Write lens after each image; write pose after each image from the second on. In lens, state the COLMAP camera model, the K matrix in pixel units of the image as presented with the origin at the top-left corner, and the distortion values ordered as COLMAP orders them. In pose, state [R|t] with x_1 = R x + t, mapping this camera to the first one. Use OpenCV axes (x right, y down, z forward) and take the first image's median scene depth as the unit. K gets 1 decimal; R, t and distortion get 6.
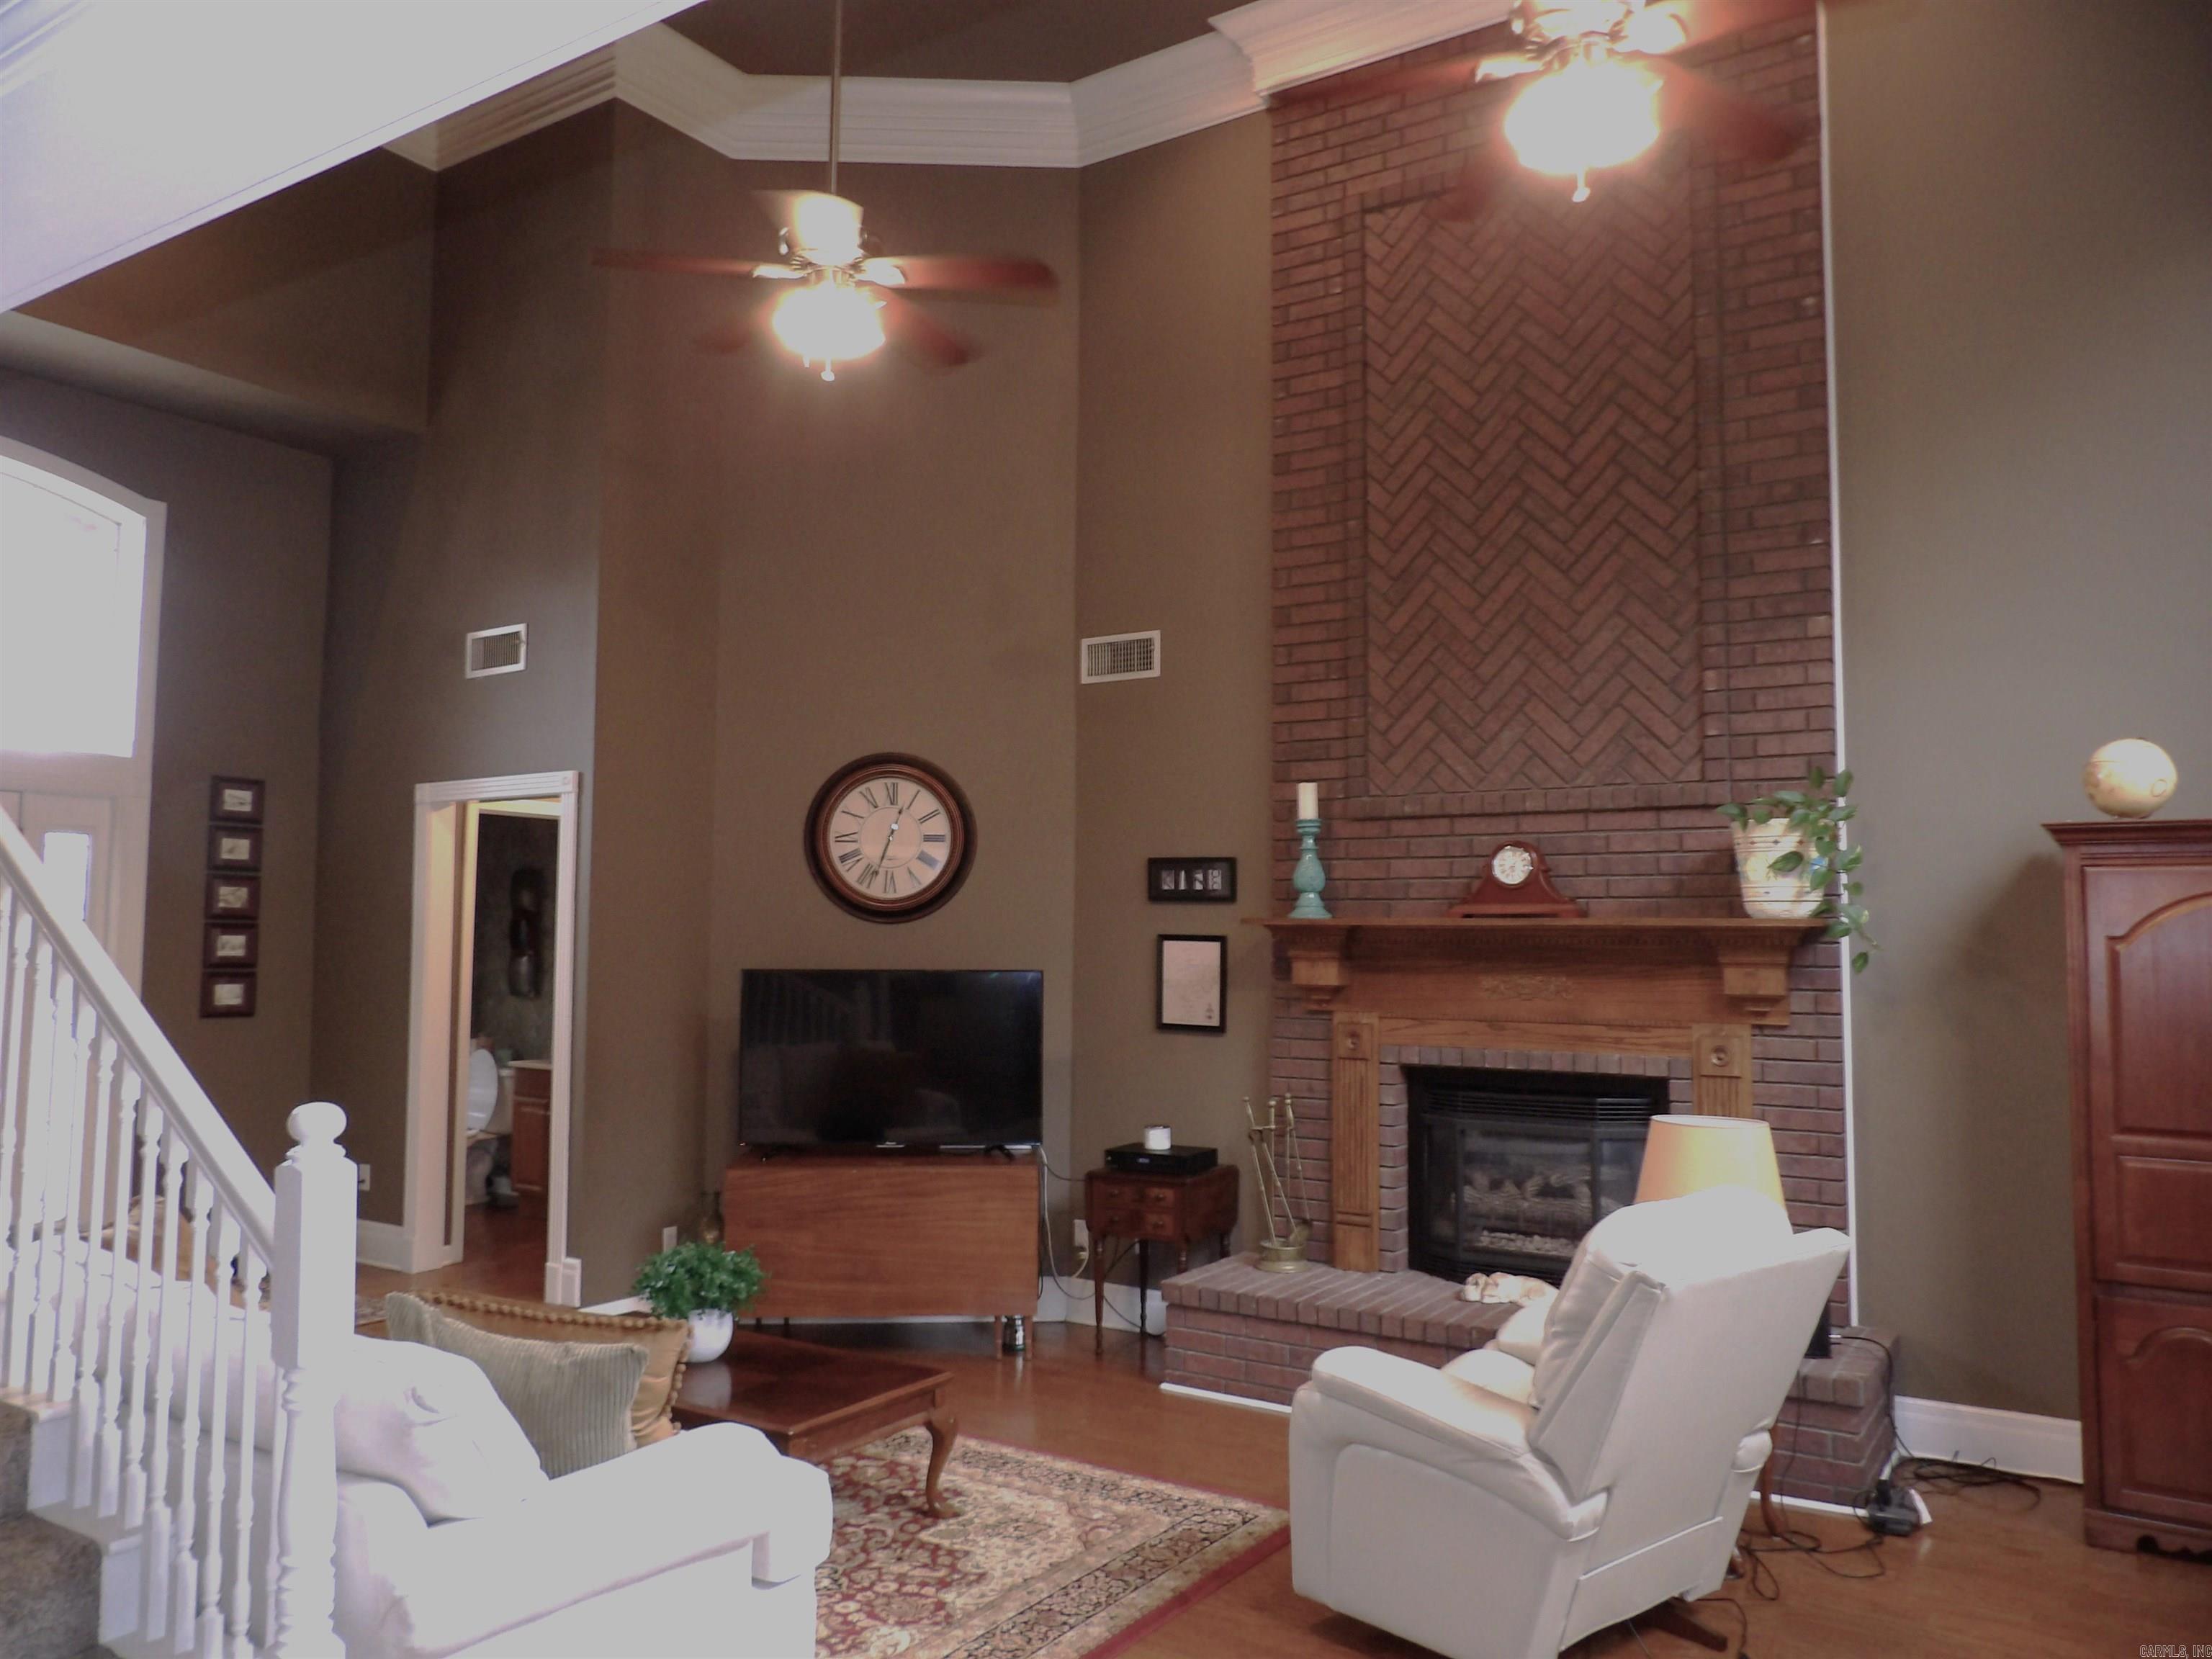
lens RADIAL K [[1608.8, 0, 1097.0], [0, 1608.8, 832.2], [0, 0, 1]] dist [-0.035609, 0.038334]
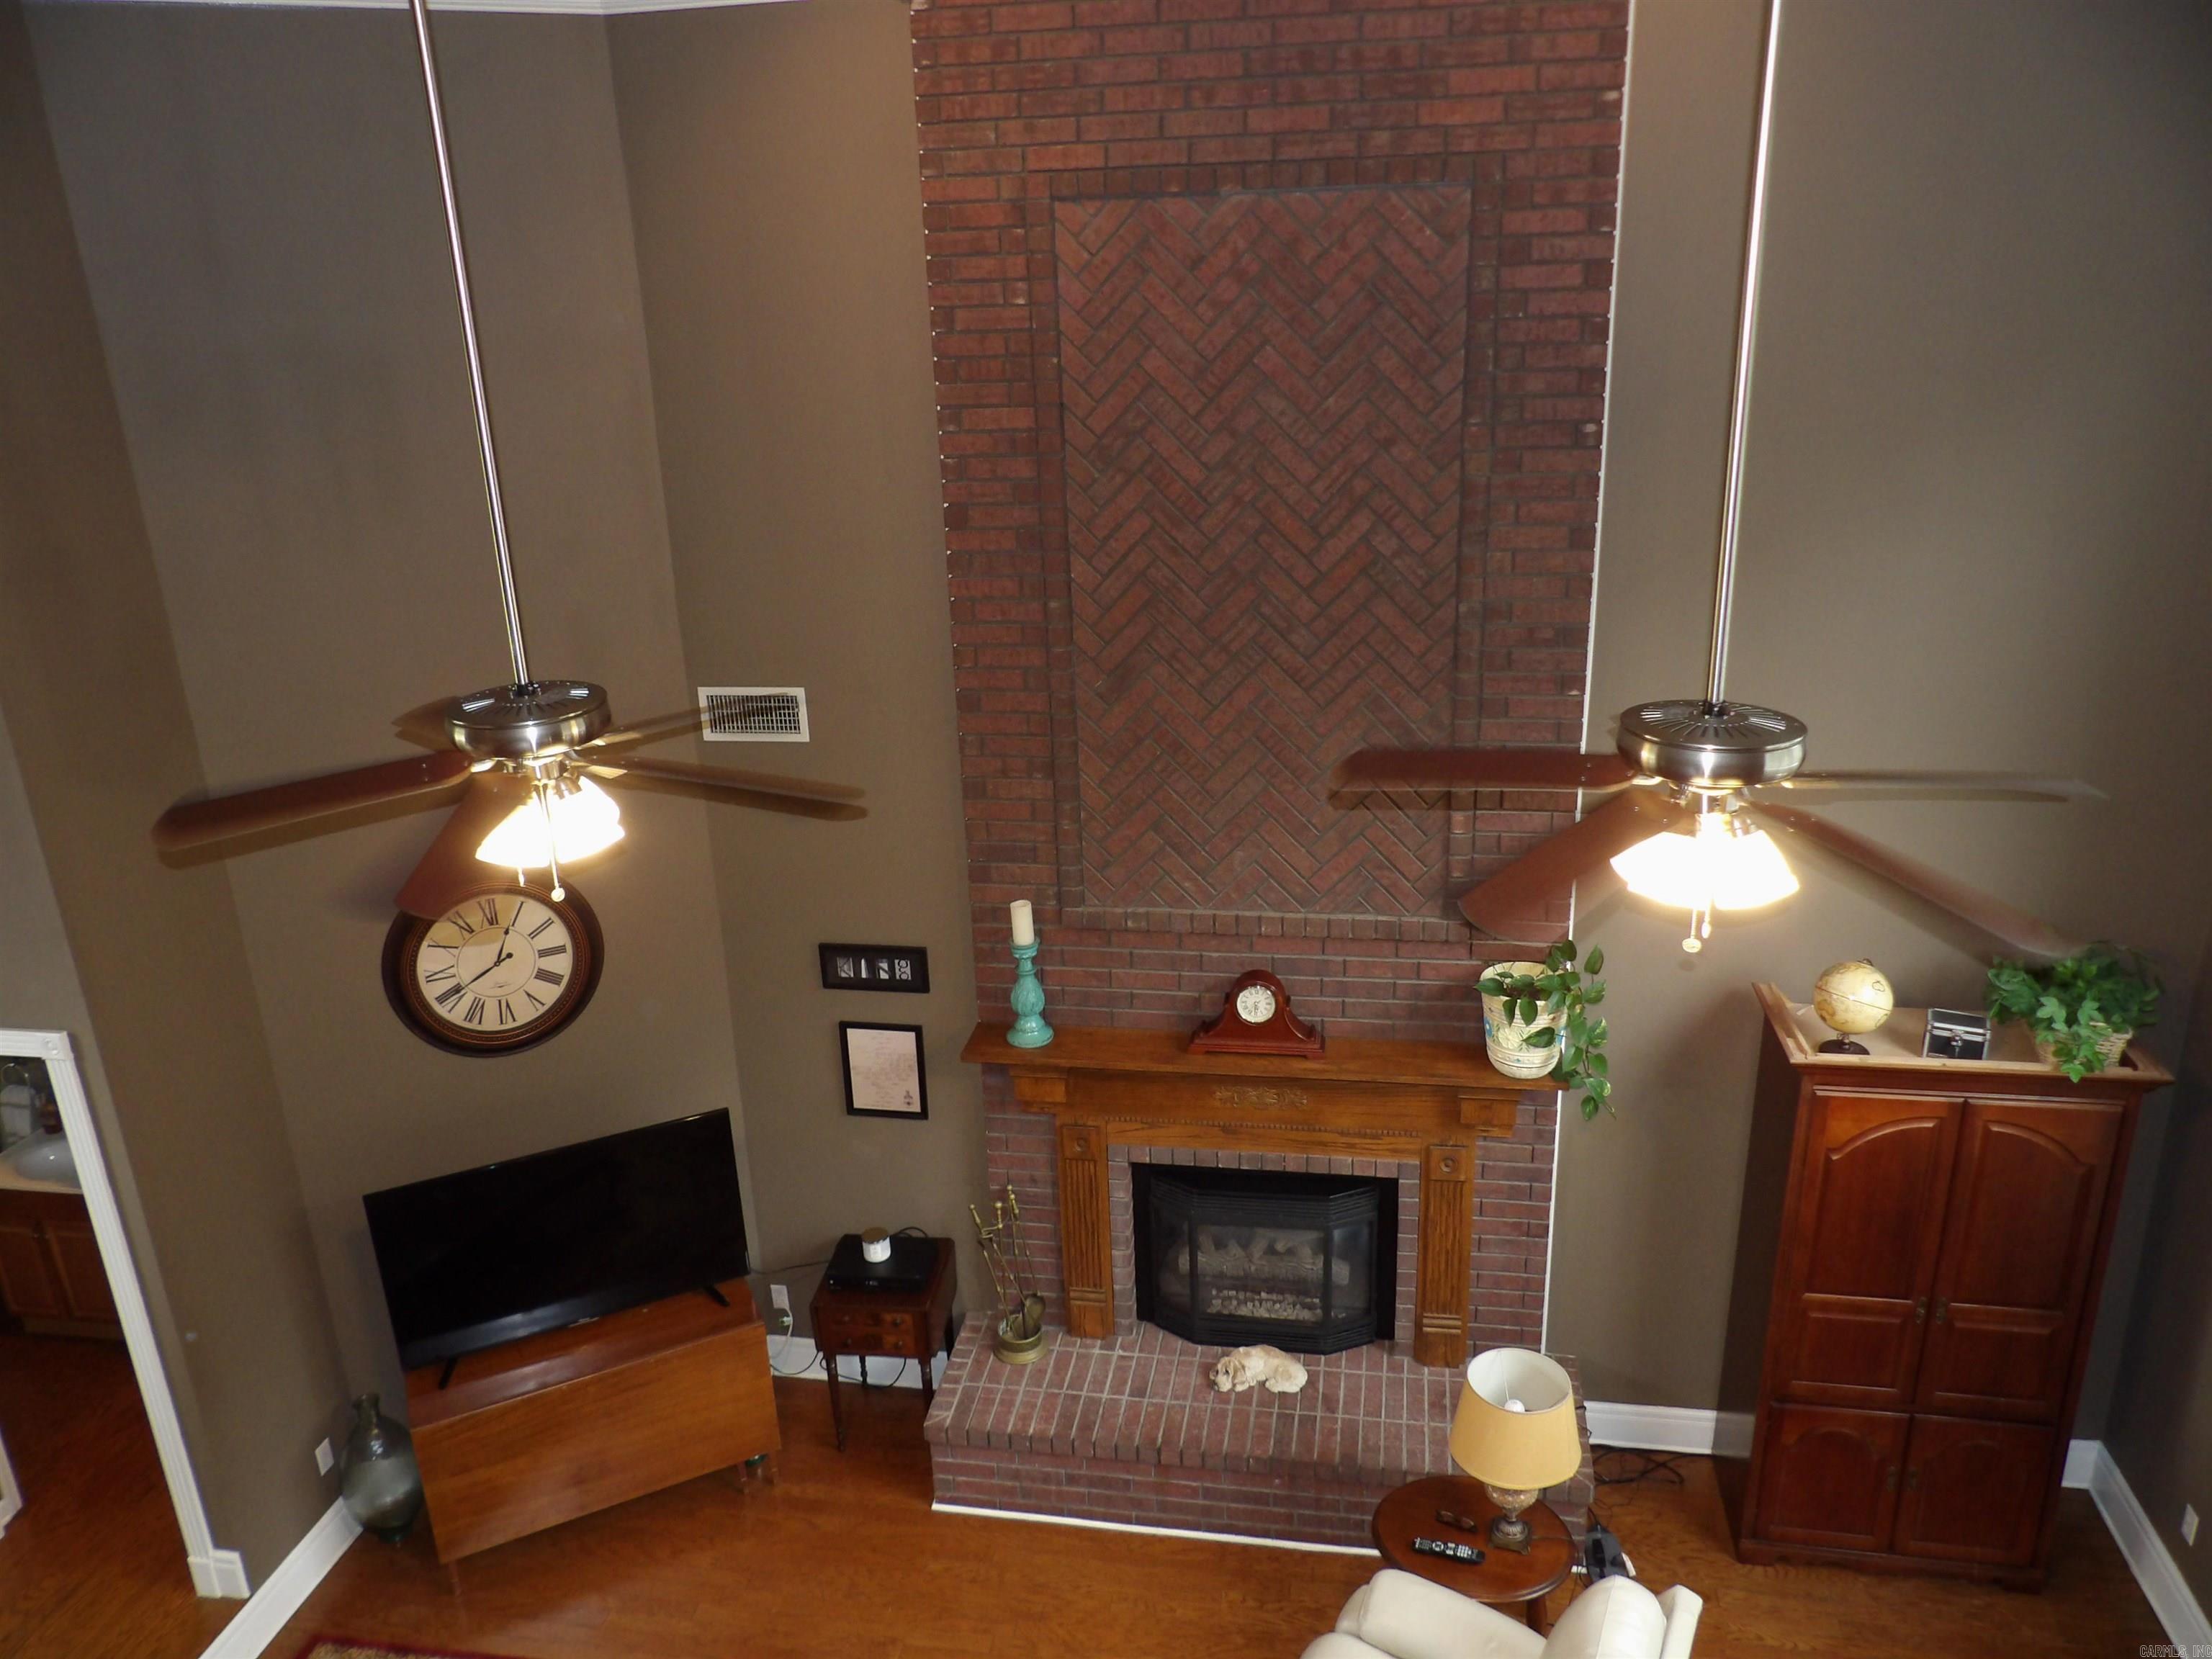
lens RADIAL K [[1608.8, 0, 1115.1], [0, 1608.8, 824.7], [0, 0, 1]] dist [-0.035609, 0.038334]
pose [[0.916752, -0.169934, 0.361509, -0.138606], [0.013120, 0.917320, 0.397933, -0.429822], [-0.399242, -0.360063, 0.843185, 0.240326]]
